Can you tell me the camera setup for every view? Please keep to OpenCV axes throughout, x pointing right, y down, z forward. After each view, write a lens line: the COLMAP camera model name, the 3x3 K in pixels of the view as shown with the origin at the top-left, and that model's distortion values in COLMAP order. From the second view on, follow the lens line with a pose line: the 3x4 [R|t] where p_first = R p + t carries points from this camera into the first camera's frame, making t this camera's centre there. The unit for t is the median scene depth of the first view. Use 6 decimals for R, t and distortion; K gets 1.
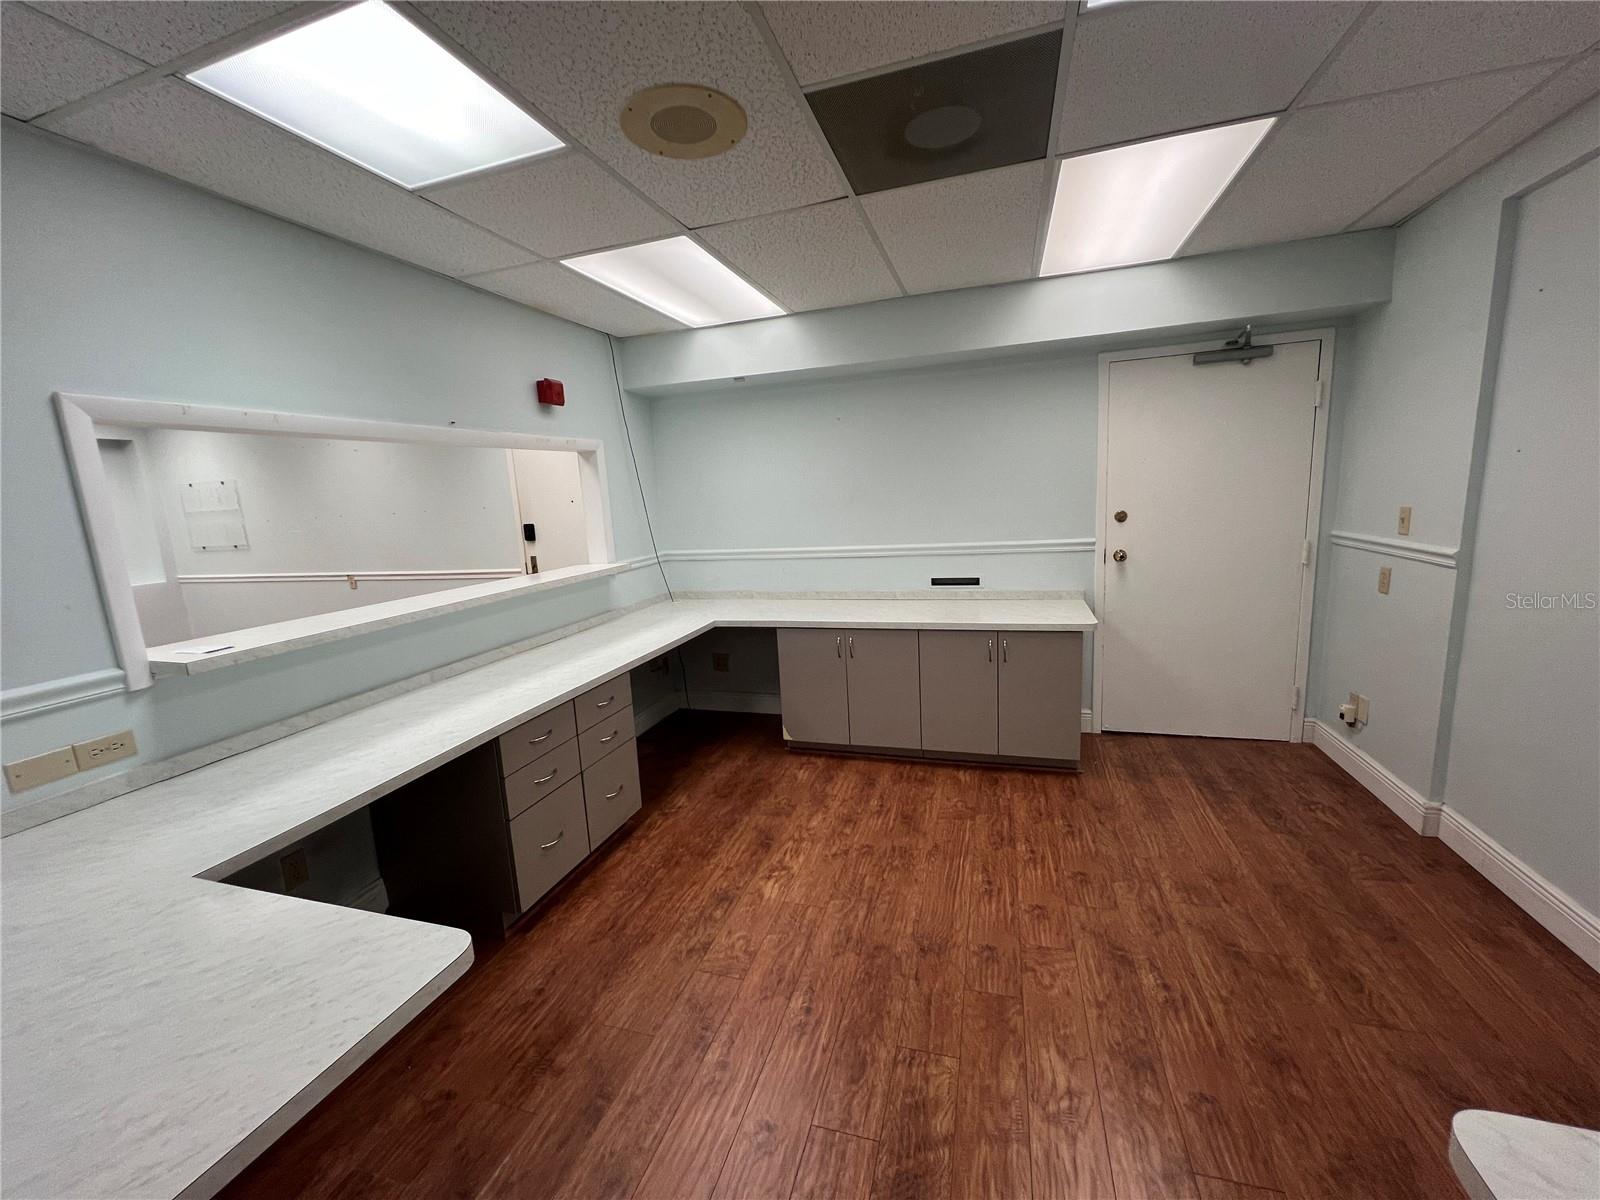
lens RADIAL K [[637.2, 0, 800.1], [0, 637.2, 599.5], [0, 0, 1]] dist [-0.000158, -0.000198]
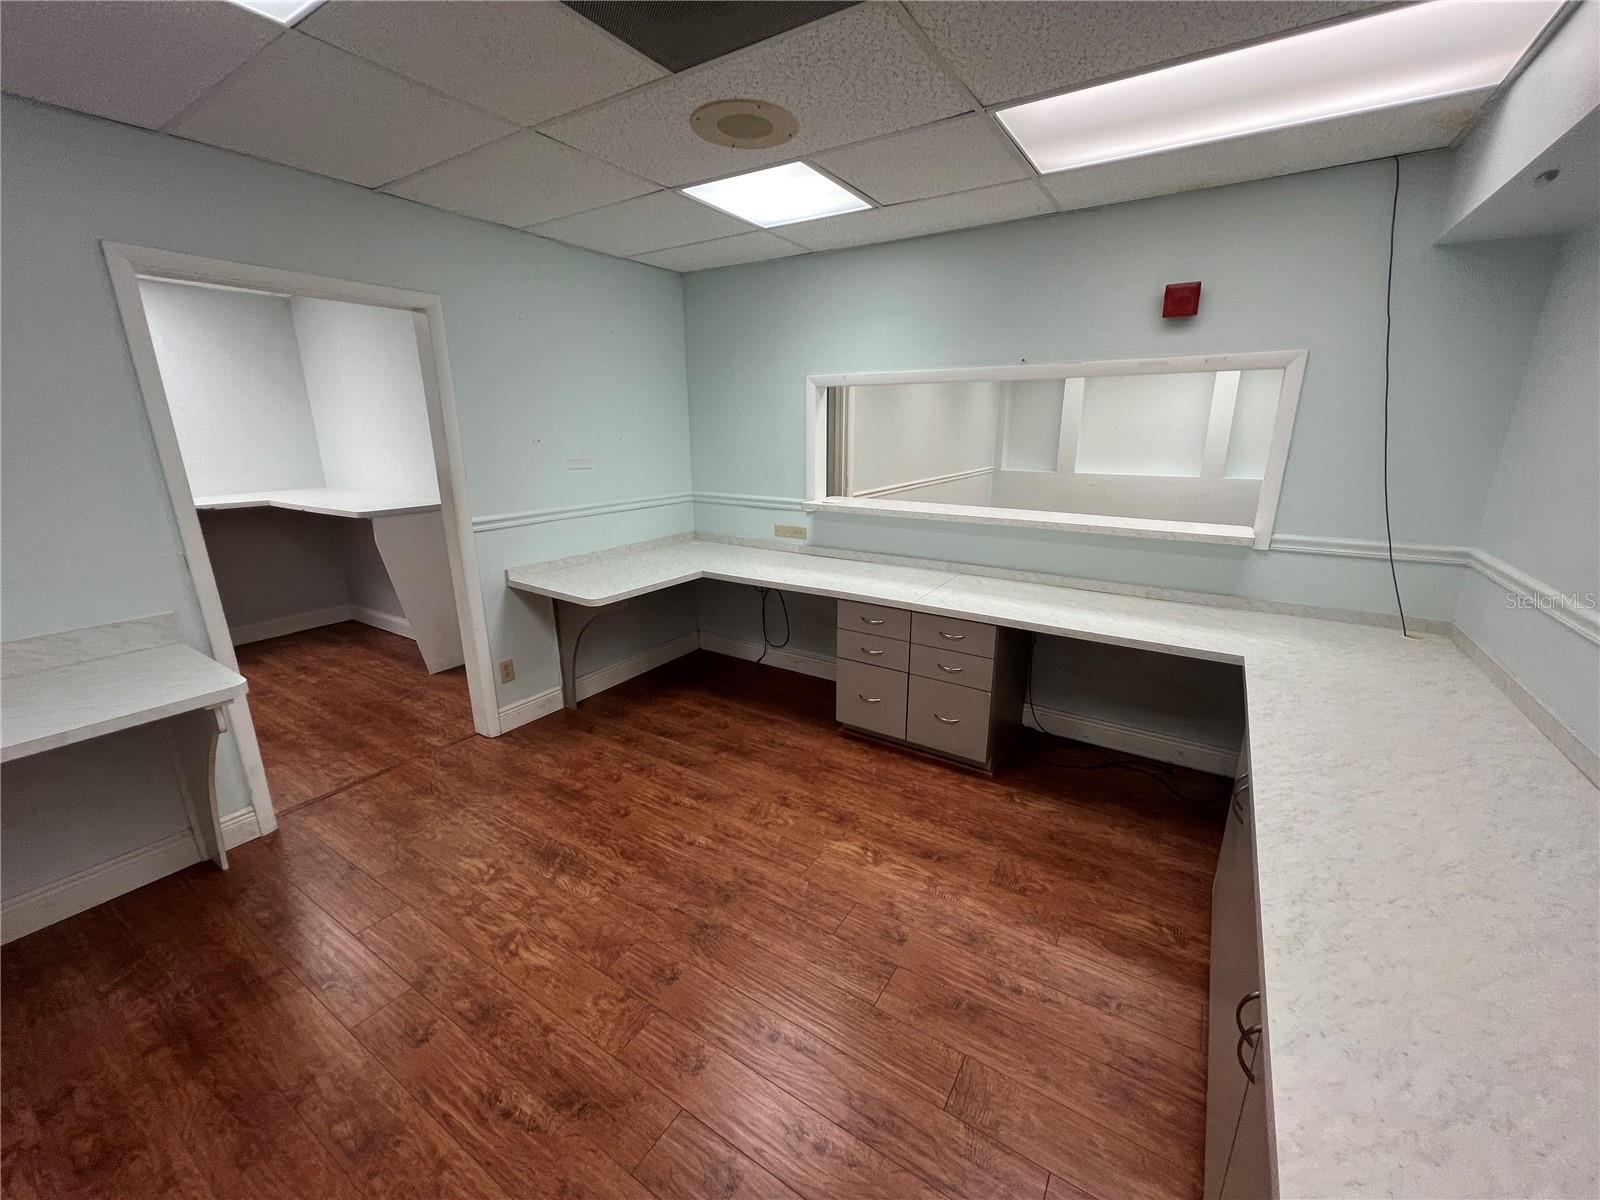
lens RADIAL K [[637.2, 0, 800.6], [0, 637.2, 602.2], [0, 0, 1]] dist [-0.000158, -0.000198]
pose [[-0.266191, 0.313846, -0.911396, 0.944931], [-0.147020, 0.921228, 0.360172, -0.312732], [0.952642, 0.229868, -0.199081, 1.282512]]
